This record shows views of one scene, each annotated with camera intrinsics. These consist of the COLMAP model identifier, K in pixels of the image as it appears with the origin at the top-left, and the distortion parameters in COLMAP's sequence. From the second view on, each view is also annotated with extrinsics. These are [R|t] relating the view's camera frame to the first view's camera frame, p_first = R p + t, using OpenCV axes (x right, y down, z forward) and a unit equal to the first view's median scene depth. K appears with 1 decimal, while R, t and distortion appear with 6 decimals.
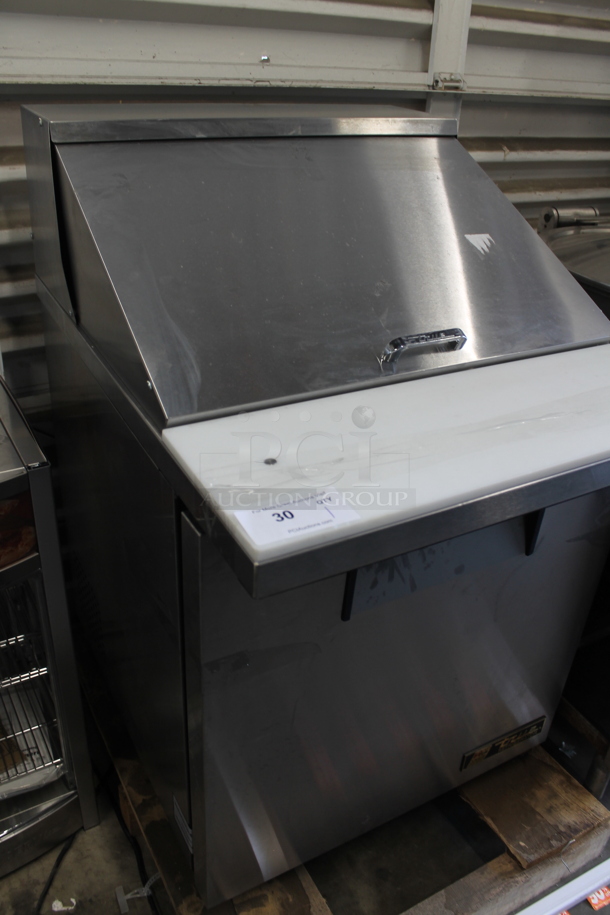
lens RADIAL K [[767.4, 0, 305.0], [0, 767.4, 457.5], [0, 0, 1]] dist [-0.178595, 0.150652]
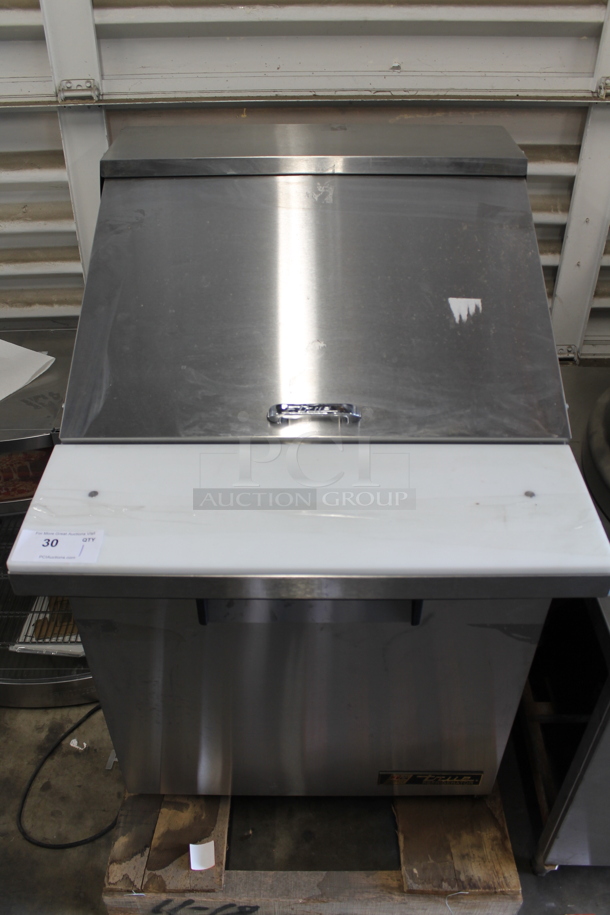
lens RADIAL K [[767.4, 0, 305.0], [0, 767.4, 457.5], [0, 0, 1]] dist [-0.178595, 0.150652]
pose [[0.866781, 0.256029, -0.427949, 0.463206], [-0.199972, 0.964578, 0.172049, -0.201192], [0.456840, -0.063551, 0.887276, 0.024427]]
